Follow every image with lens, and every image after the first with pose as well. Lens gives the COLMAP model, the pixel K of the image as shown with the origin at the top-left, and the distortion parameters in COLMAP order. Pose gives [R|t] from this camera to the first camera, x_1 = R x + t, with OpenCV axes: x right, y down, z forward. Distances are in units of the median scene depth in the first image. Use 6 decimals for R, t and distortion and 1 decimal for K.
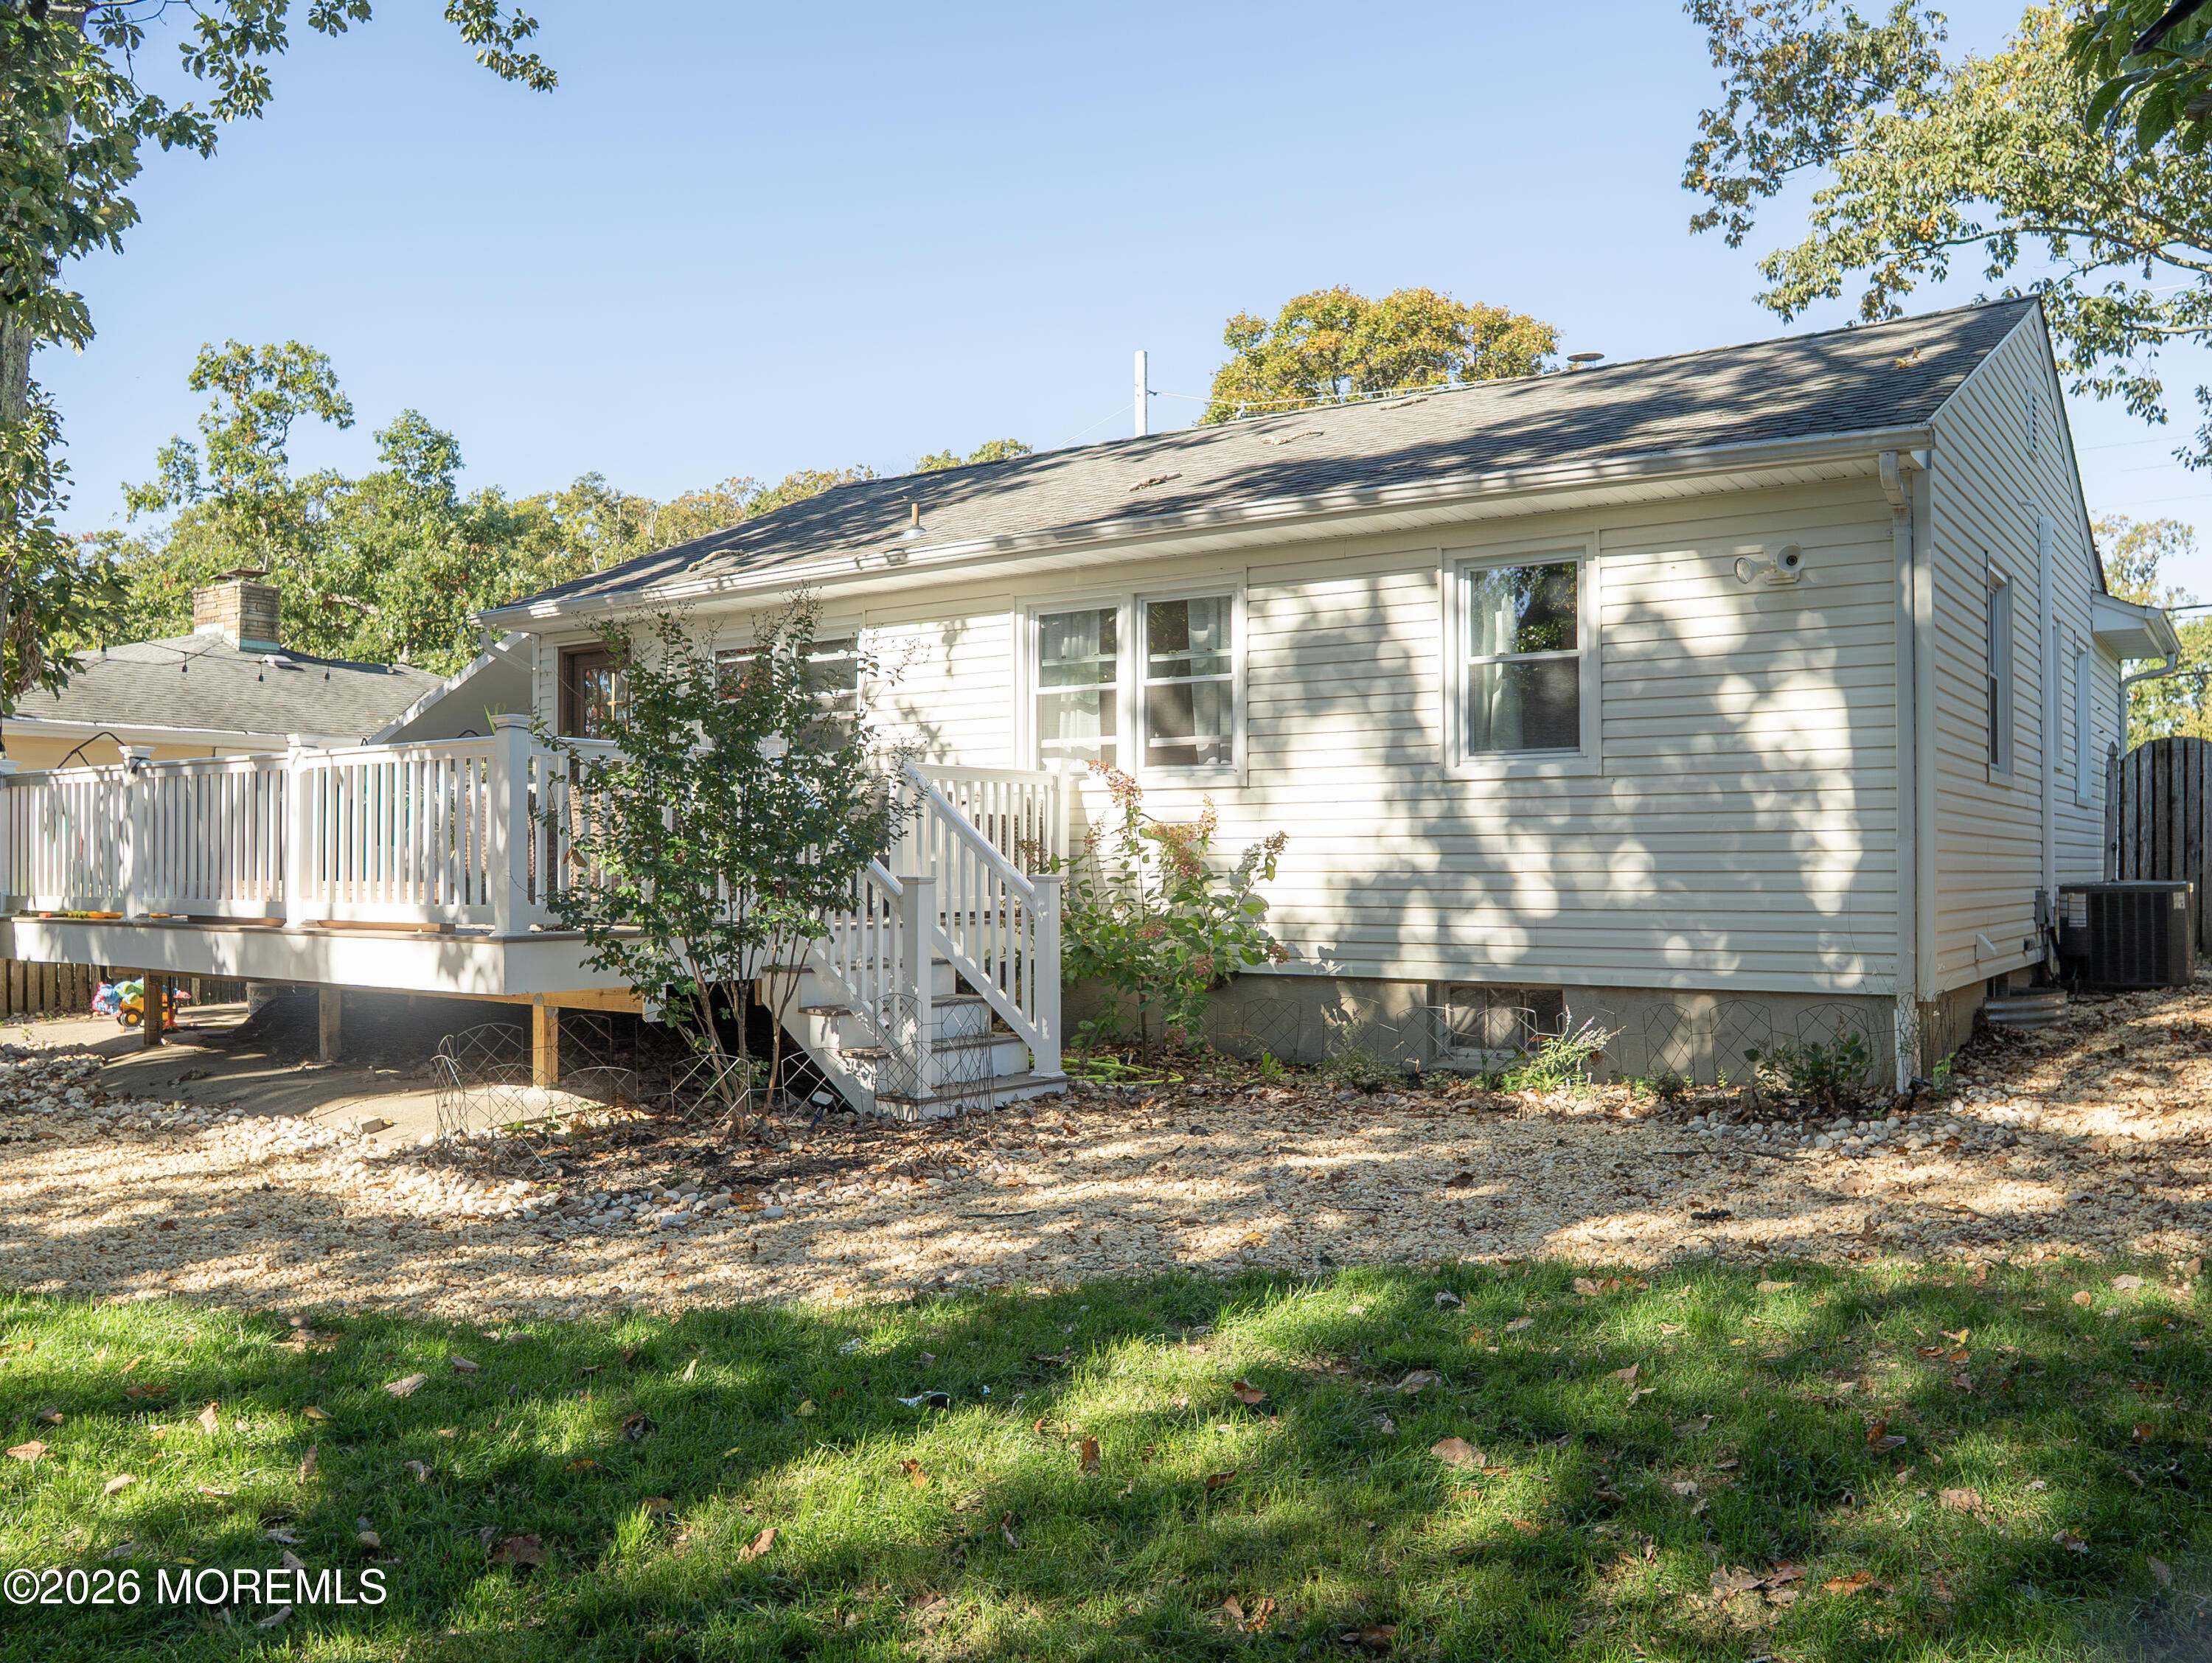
lens RADIAL K [[1727.3, 0, 1092.1], [0, 1727.3, 832.6], [0, 0, 1]] dist [-0.093008, 0.052637]
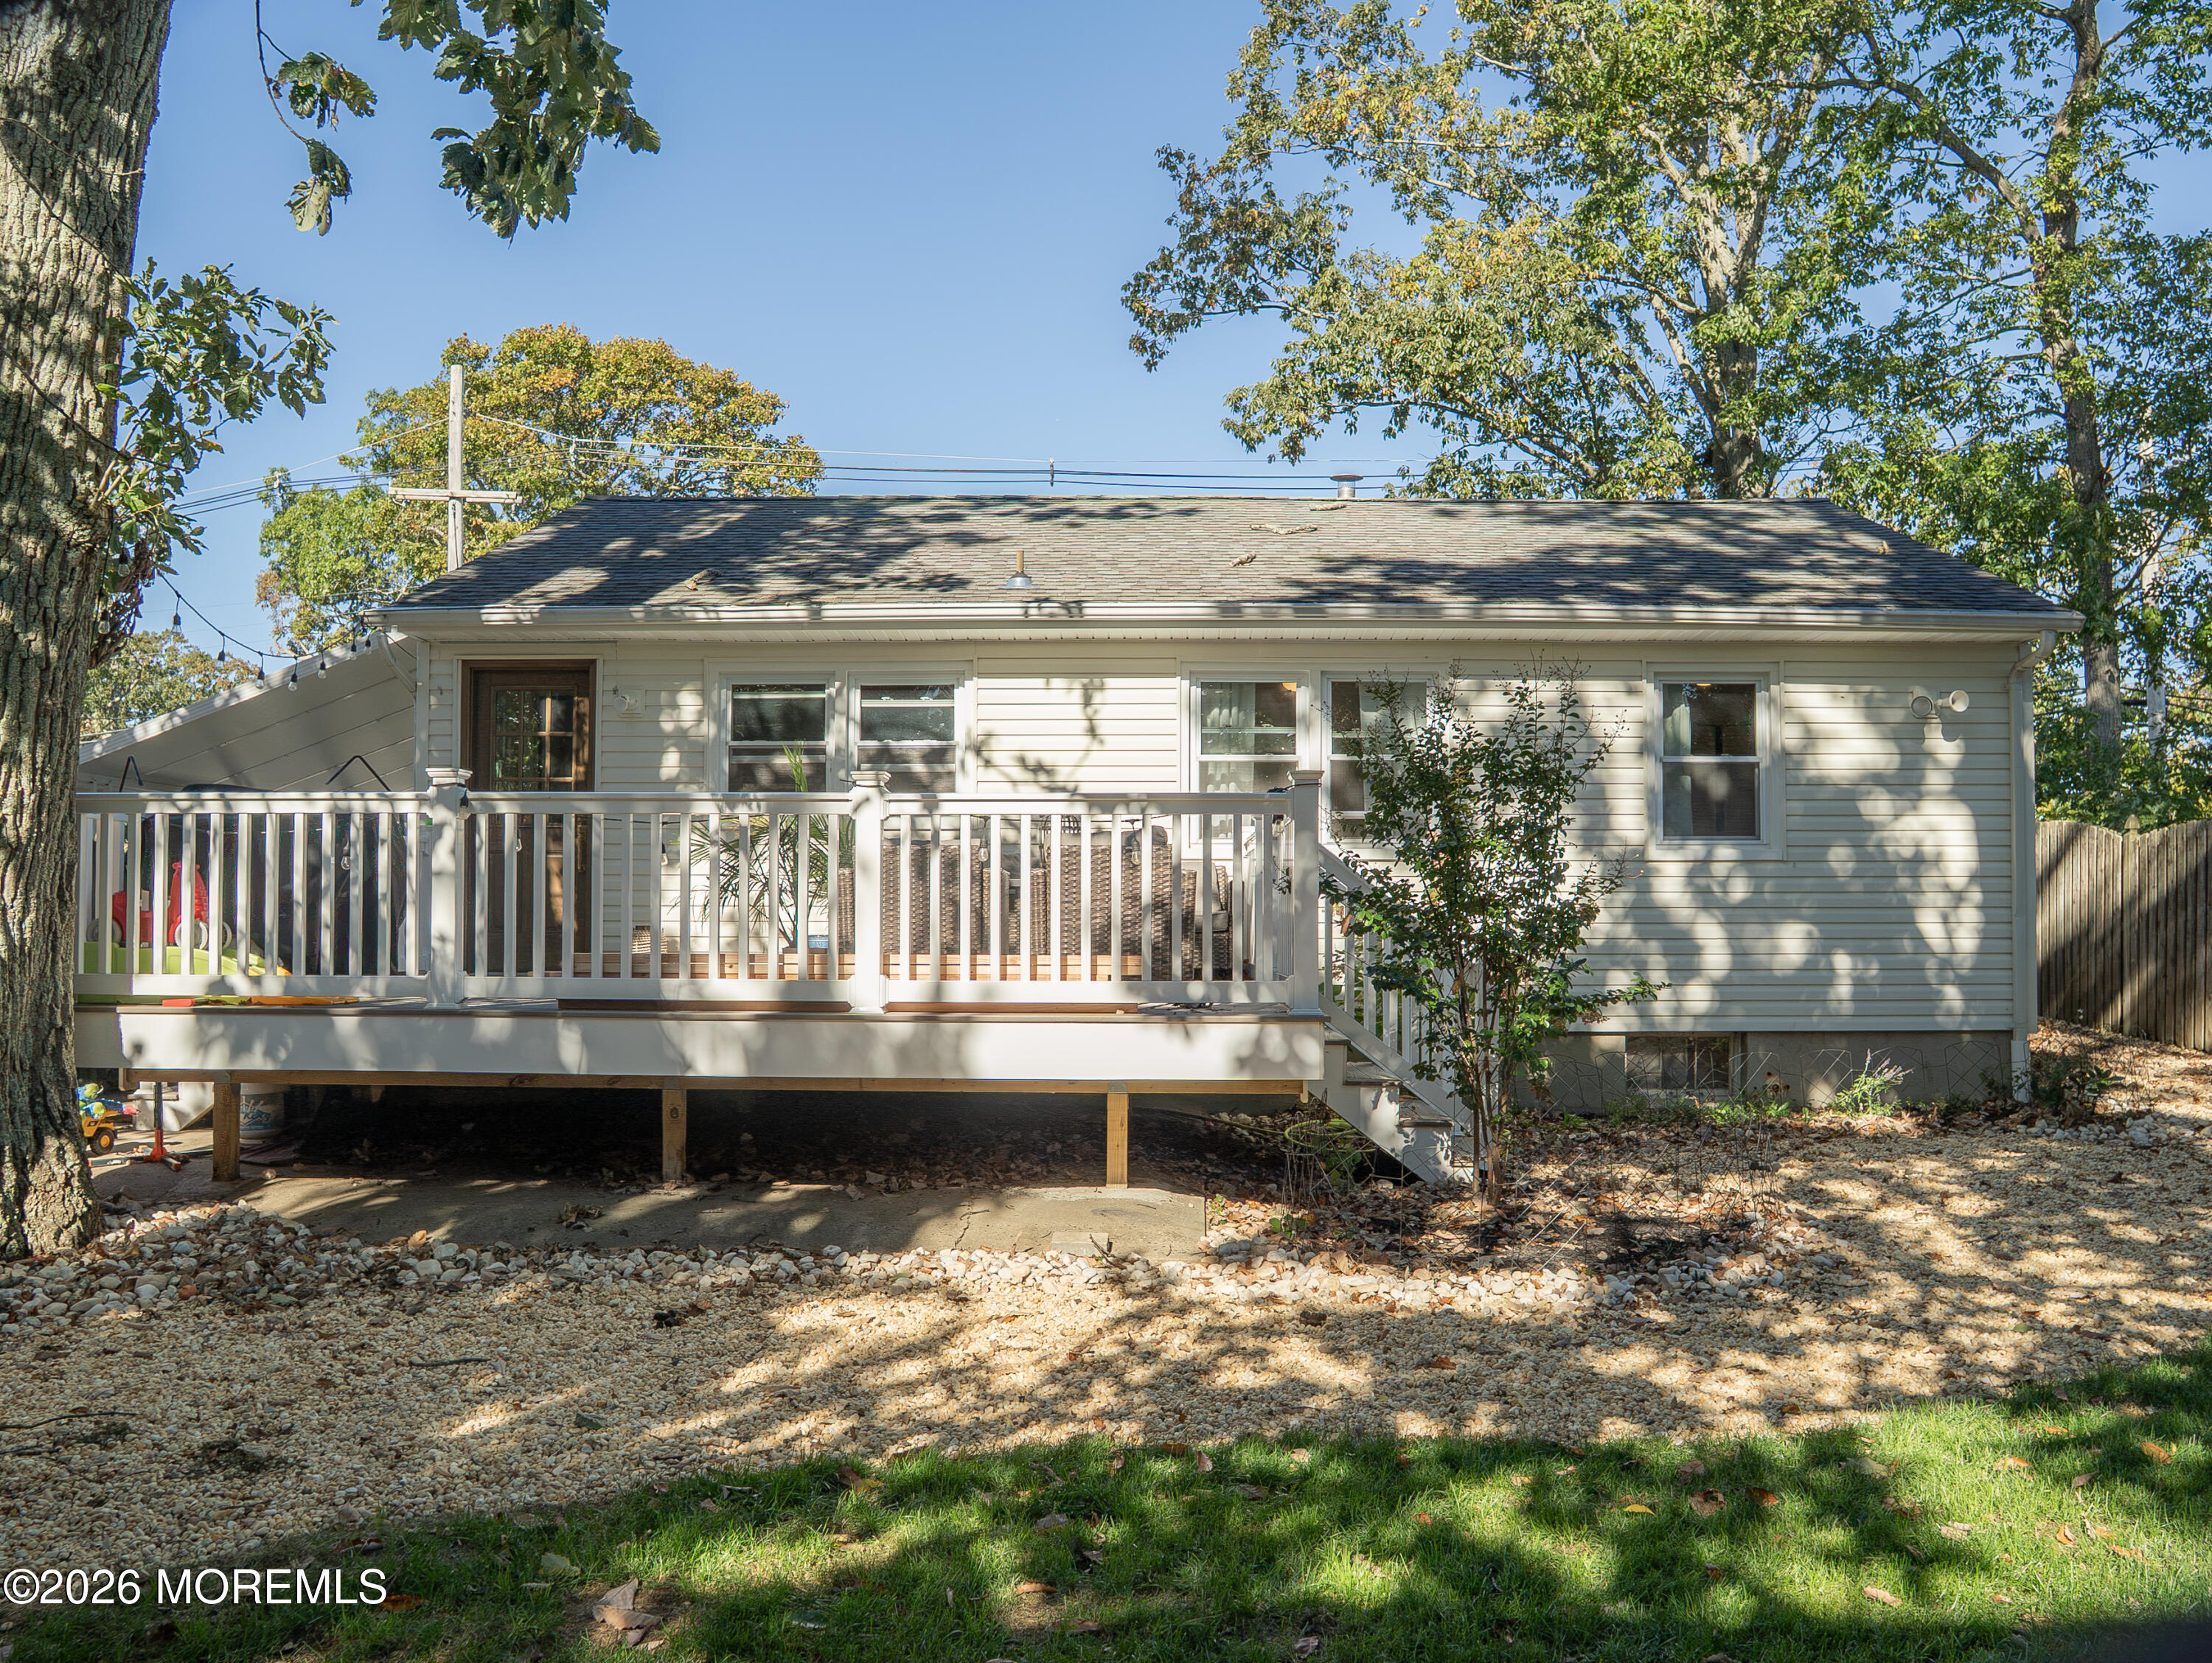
lens RADIAL K [[1727.3, 0, 1092.1], [0, 1727.3, 832.6], [0, 0, 1]] dist [-0.093008, 0.052637]
pose [[0.849737, 0.035544, 0.526008, -0.796518], [-0.017639, 0.999083, -0.039016, 0.001337], [-0.526912, 0.023875, 0.849584, 0.246600]]
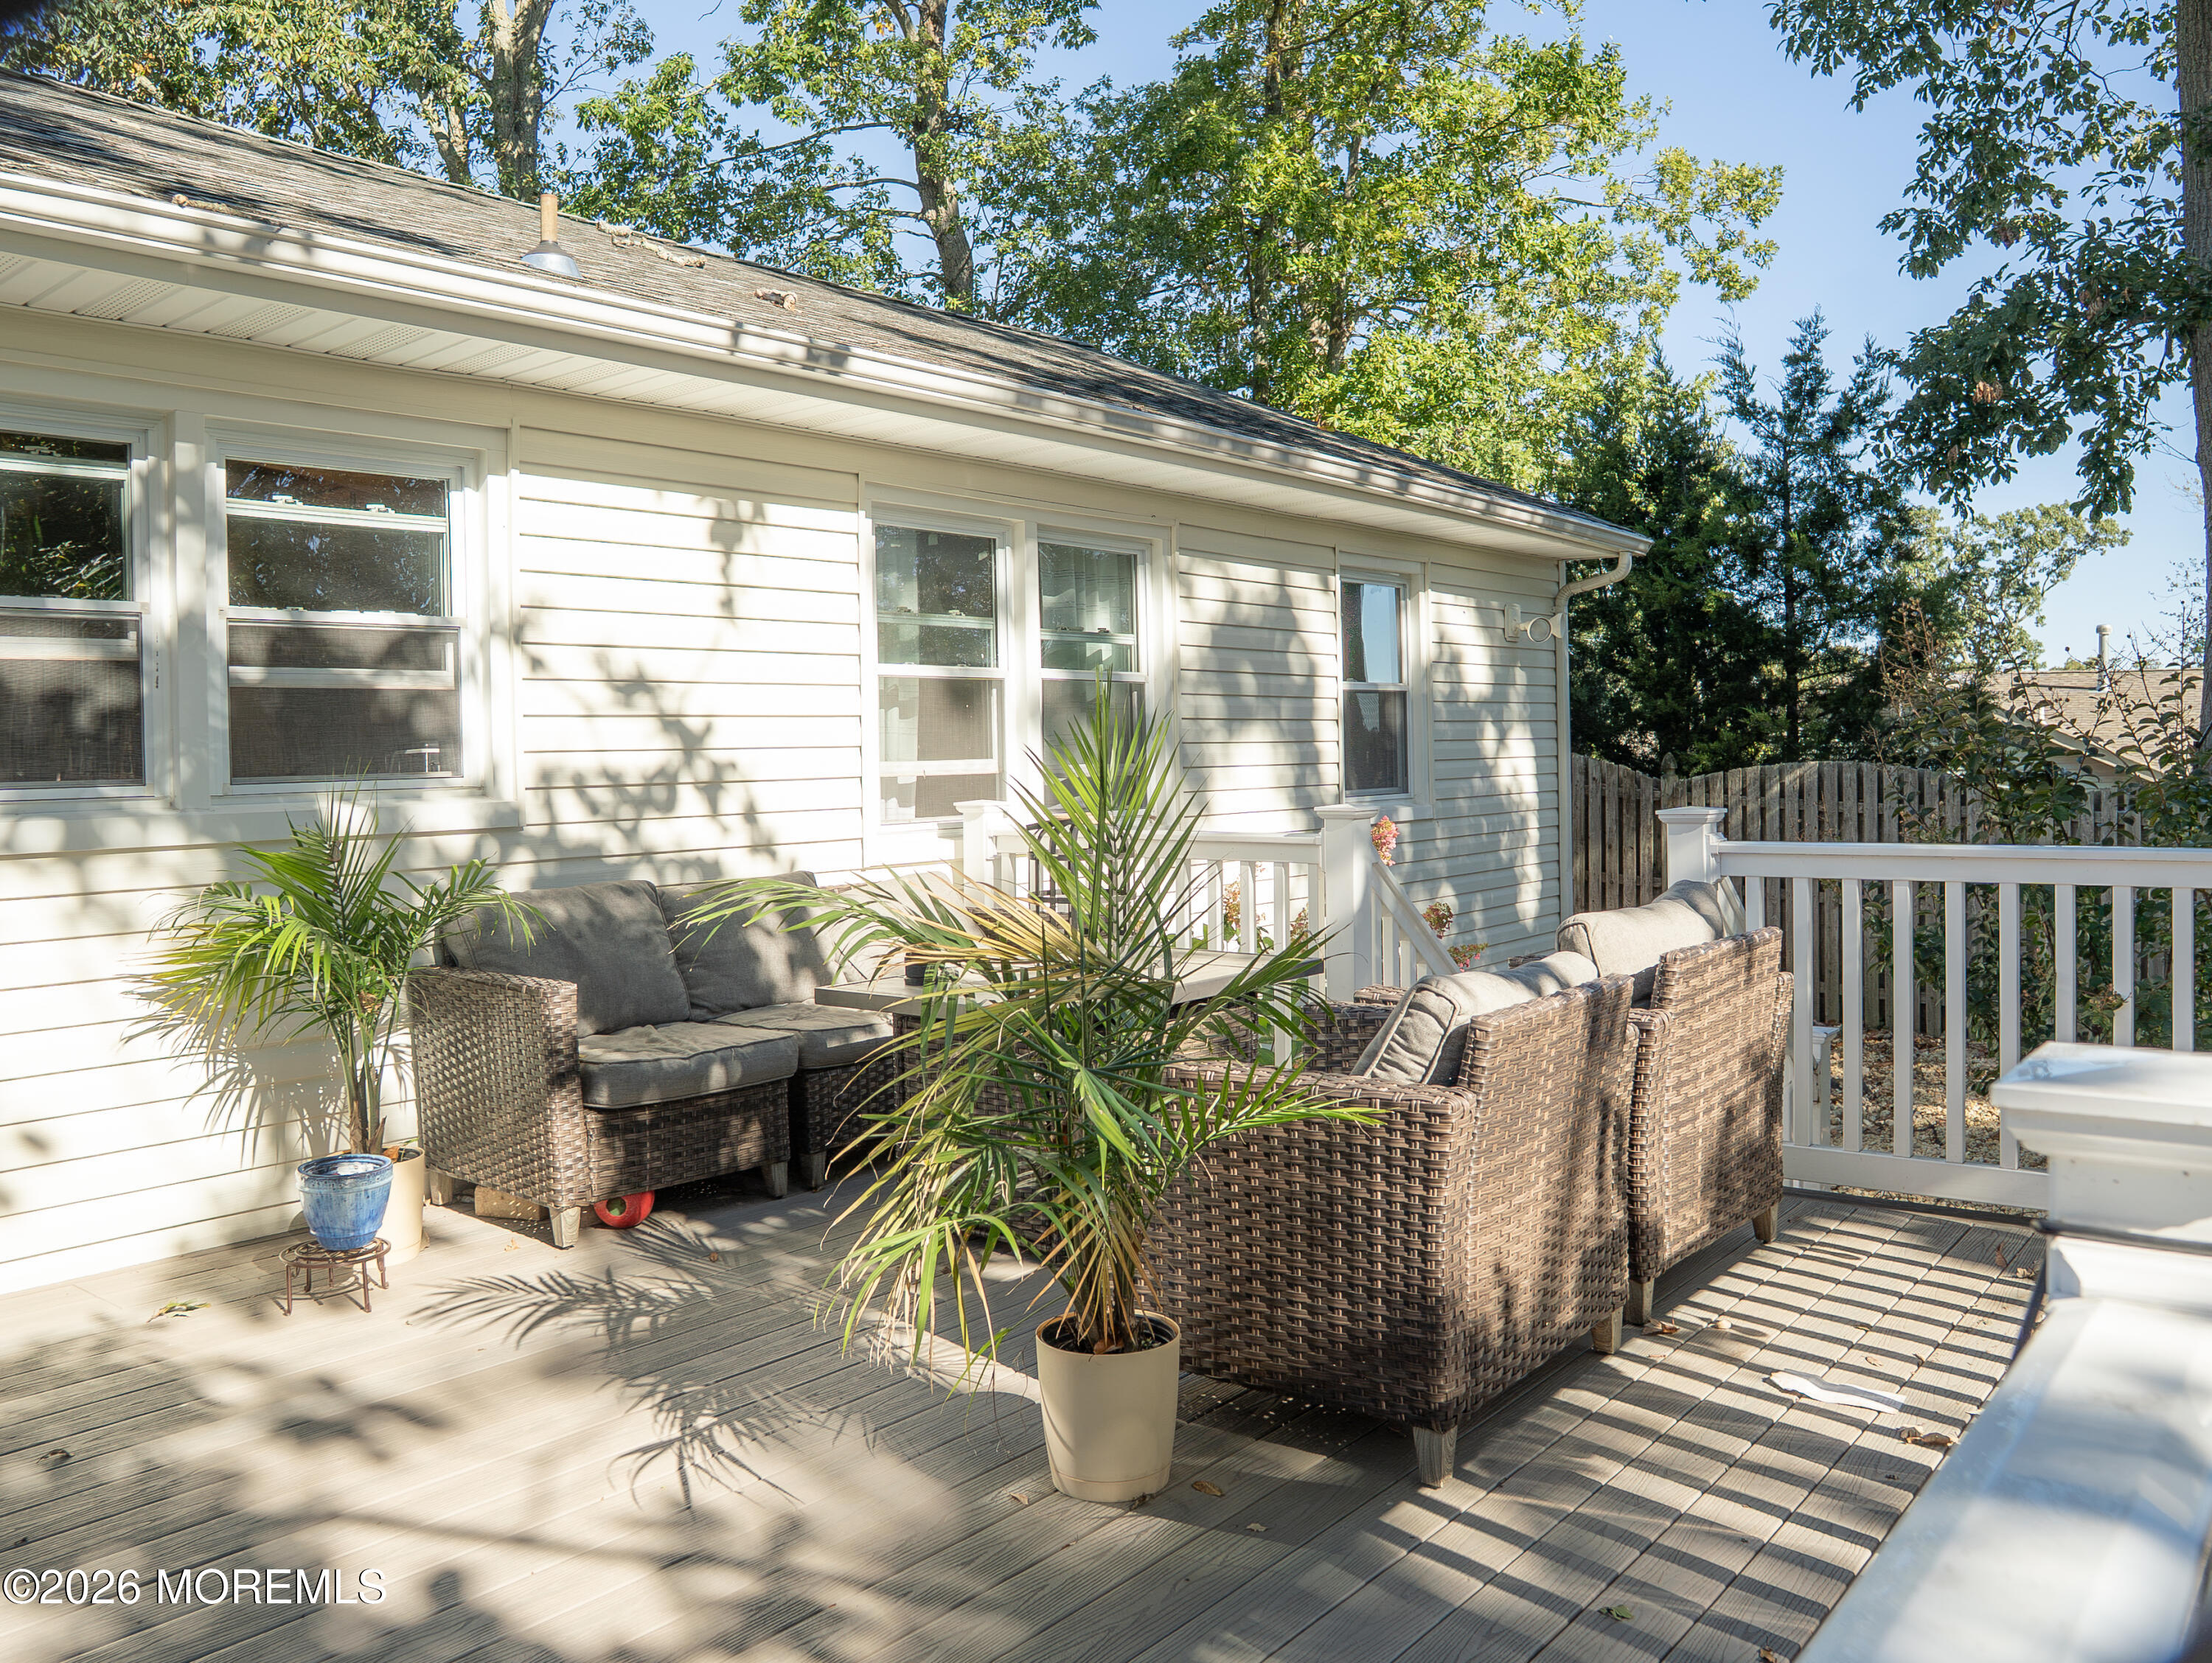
lens RADIAL K [[1727.3, 0, 1092.1], [0, 1727.3, 832.6], [0, 0, 1]] dist [-0.093008, 0.052637]
pose [[0.108546, -0.035812, 0.993446, -0.723360], [0.012128, 0.999324, 0.034699, -0.064831], [-0.994017, 0.008282, 0.108907, 1.156298]]
